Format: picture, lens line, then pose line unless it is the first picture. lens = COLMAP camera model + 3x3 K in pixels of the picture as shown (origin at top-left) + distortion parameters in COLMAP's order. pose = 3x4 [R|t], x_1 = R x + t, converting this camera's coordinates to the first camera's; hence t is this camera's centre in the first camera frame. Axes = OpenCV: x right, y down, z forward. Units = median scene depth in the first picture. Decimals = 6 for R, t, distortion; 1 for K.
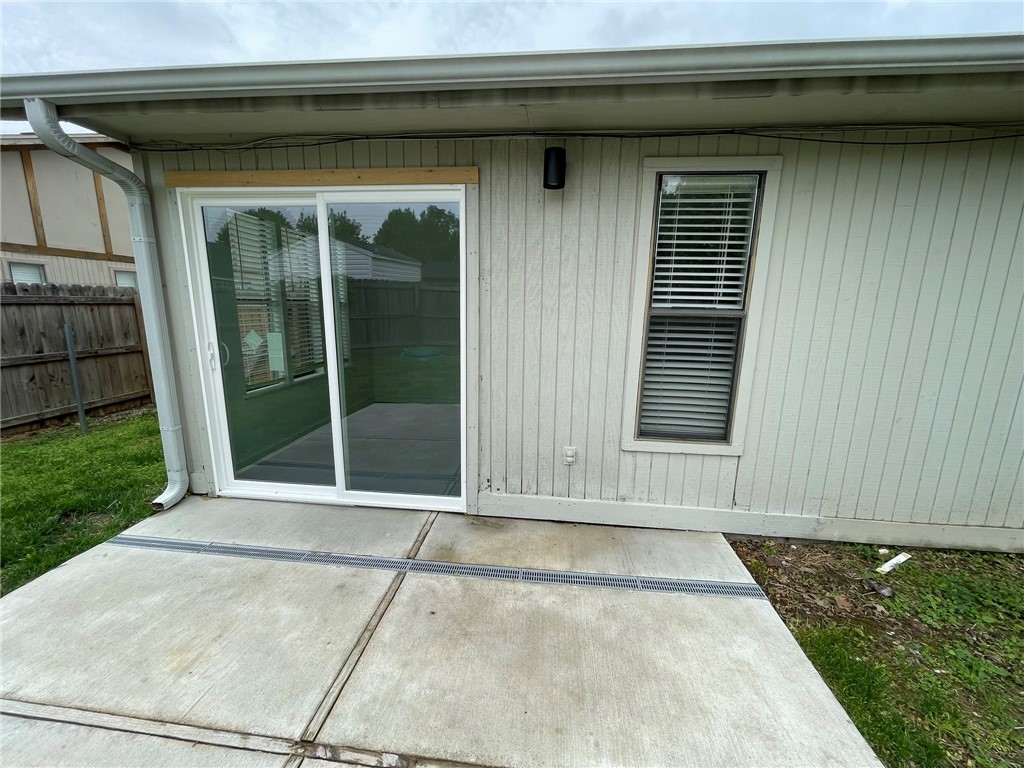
lens RADIAL K [[412.8, 0, 512.1], [0, 412.8, 386.5], [0, 0, 1]] dist [-0.001132, -0.000039]
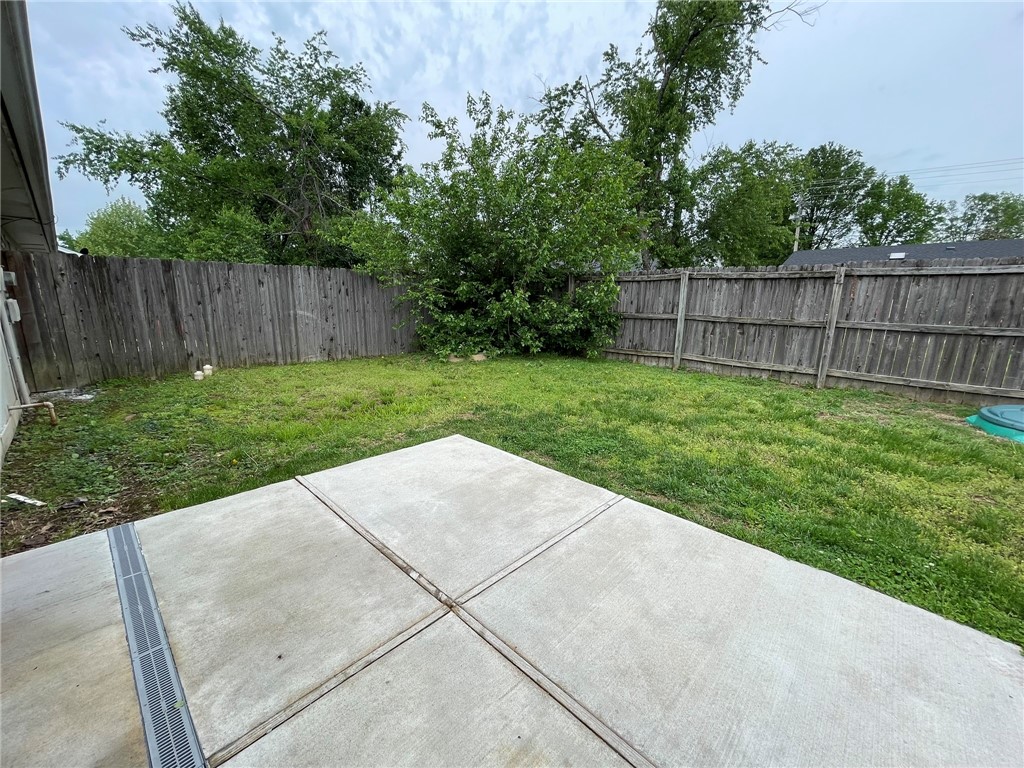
lens RADIAL K [[412.8, 0, 512.4], [0, 412.8, 389.5], [0, 0, 1]] dist [-0.001132, -0.000039]
pose [[-0.795177, -0.160320, 0.584800, -0.722173], [0.090411, 0.922290, 0.375775, -0.151628], [-0.599600, 0.351680, -0.718889, 0.859185]]
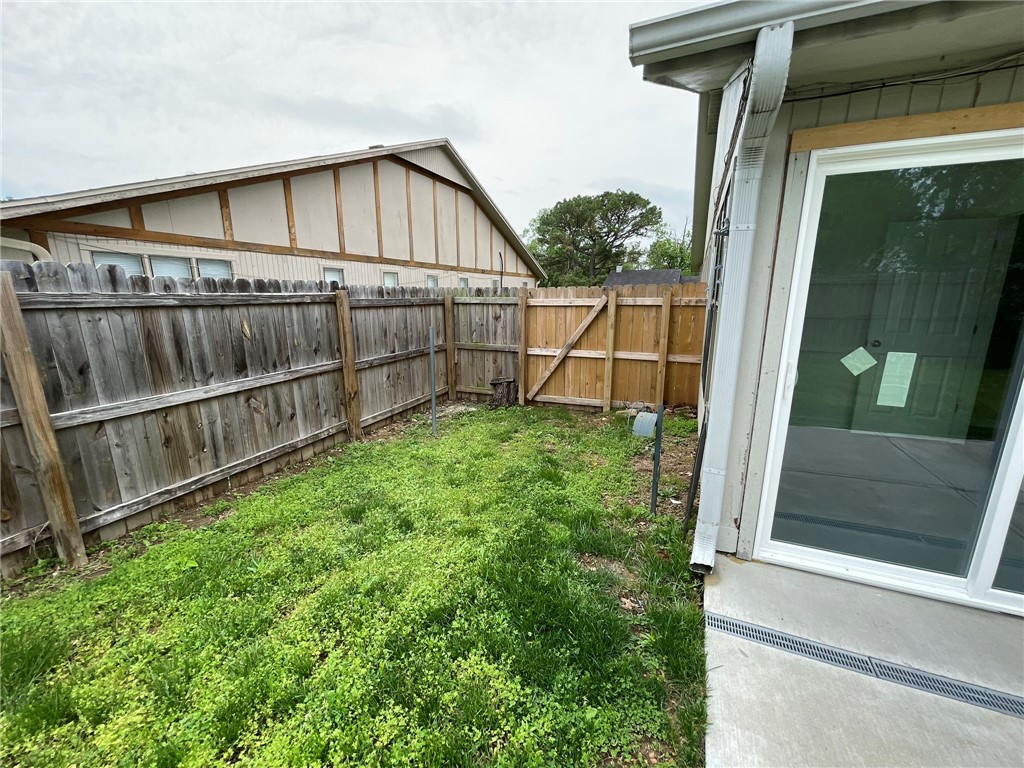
lens RADIAL K [[412.8, 0, 513.9], [0, 412.8, 386.2], [0, 0, 1]] dist [-0.001132, -0.000039]
pose [[0.954742, 0.046326, -0.293804, -1.084444], [-0.040644, 0.998850, 0.025420, -0.069540], [0.294644, -0.012328, 0.955528, 0.155451]]
